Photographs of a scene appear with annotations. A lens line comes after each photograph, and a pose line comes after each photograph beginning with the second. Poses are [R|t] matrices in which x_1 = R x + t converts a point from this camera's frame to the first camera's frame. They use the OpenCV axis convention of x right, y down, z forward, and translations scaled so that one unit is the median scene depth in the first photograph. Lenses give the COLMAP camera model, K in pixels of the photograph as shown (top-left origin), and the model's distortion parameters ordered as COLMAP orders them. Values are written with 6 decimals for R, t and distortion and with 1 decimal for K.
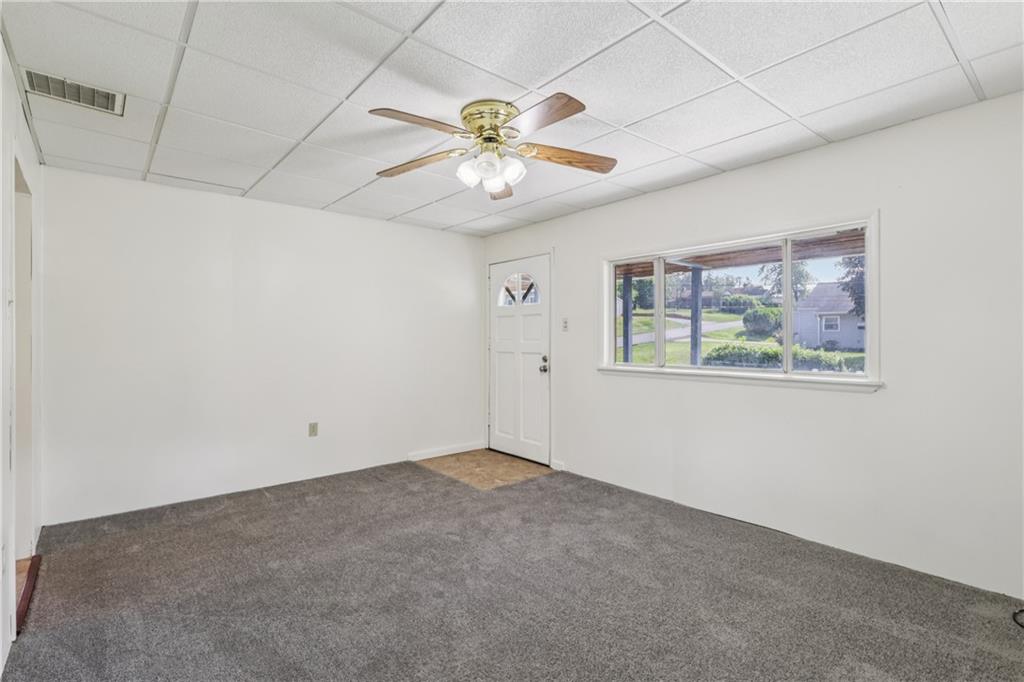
lens RADIAL K [[487.4, 0, 512.3], [0, 487.4, 341.6], [0, 0, 1]] dist [0.002398, 0.000269]
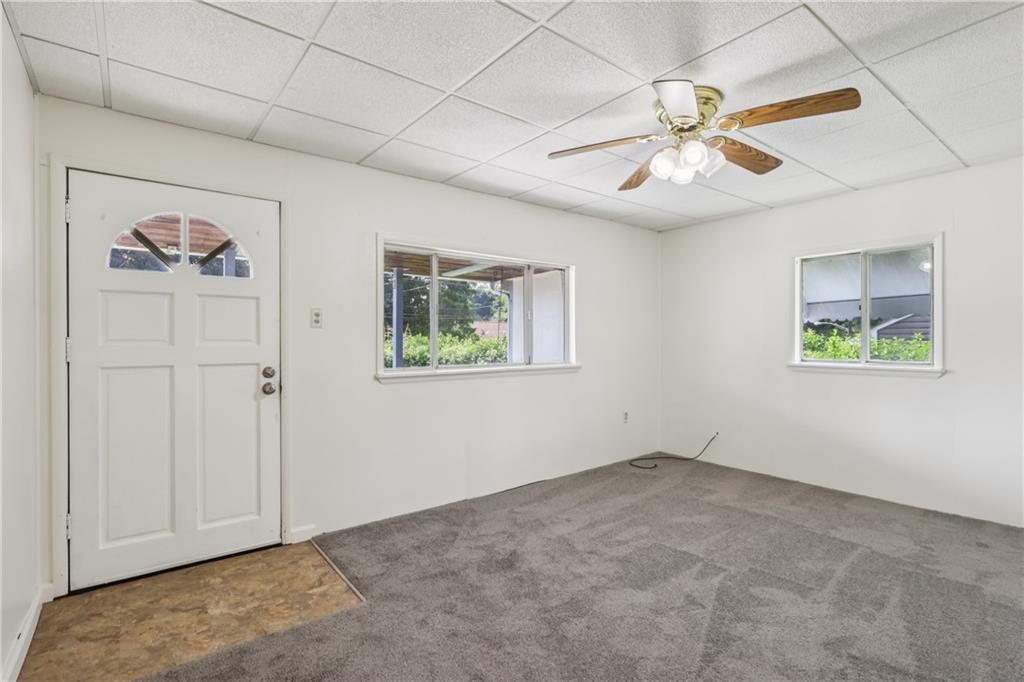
lens RADIAL K [[487.4, 0, 514.4], [0, 487.4, 338.1], [0, 0, 1]] dist [0.002398, 0.000269]
pose [[0.034537, -0.004750, 0.999392, -0.551070], [0.000890, 0.999988, 0.004722, -0.010511], [-0.999403, 0.000726, 0.034541, 0.698220]]
